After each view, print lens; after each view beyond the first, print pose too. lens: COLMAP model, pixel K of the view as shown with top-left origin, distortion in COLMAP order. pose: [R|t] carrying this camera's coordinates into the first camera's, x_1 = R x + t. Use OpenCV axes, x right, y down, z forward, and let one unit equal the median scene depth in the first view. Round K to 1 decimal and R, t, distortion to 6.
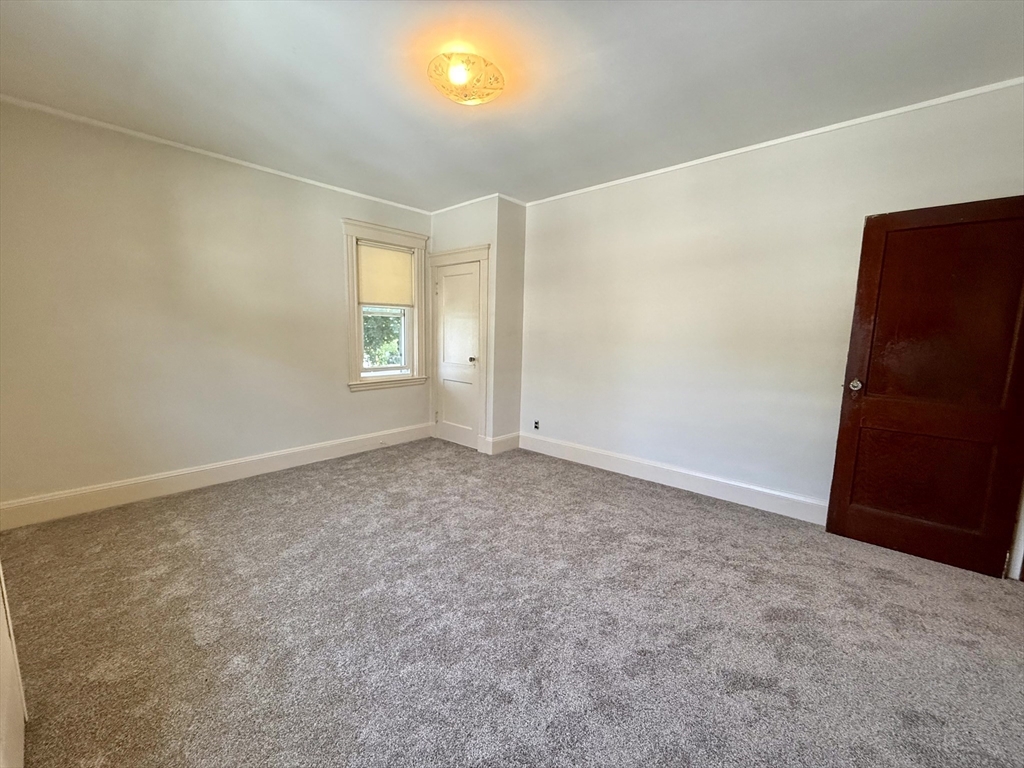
lens RADIAL K [[410.0, 0, 512.2], [0, 410.0, 386.0], [0, 0, 1]] dist [-0.000112, -0.000200]
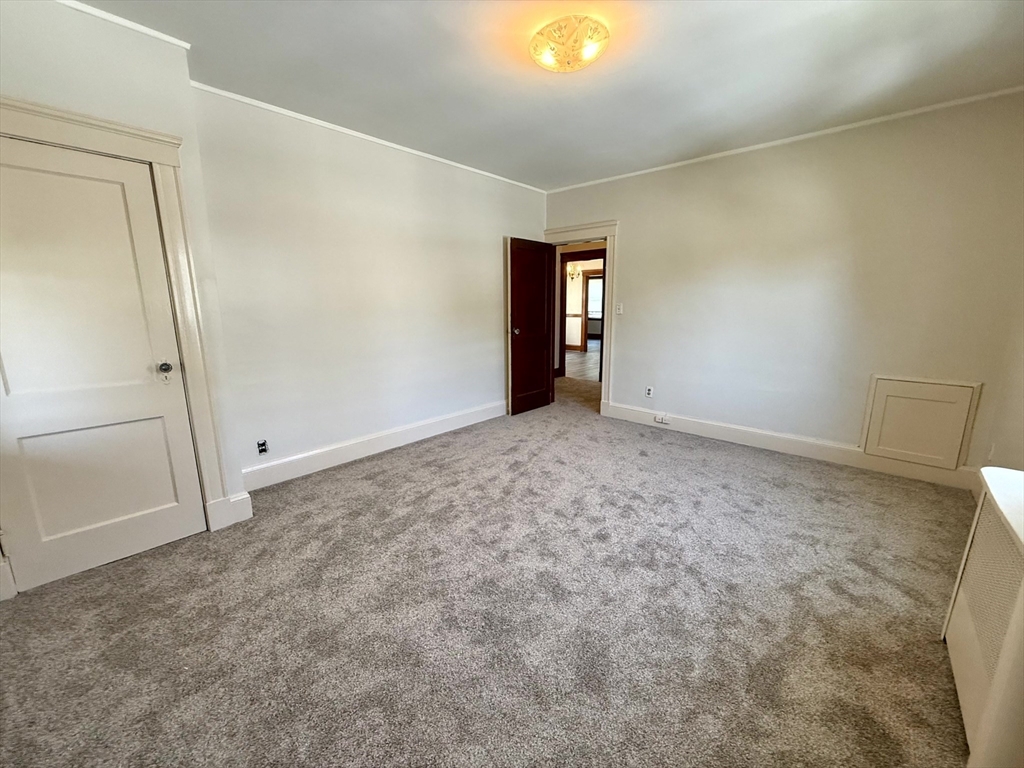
lens RADIAL K [[410.0, 0, 512.2], [0, 410.0, 386.0], [0, 0, 1]] dist [-0.000112, -0.000200]
pose [[0.006577, -0.216972, 0.976156, -0.667825], [0.134219, 0.967535, 0.214152, -0.106556], [-0.990930, 0.129610, 0.035486, 0.650544]]
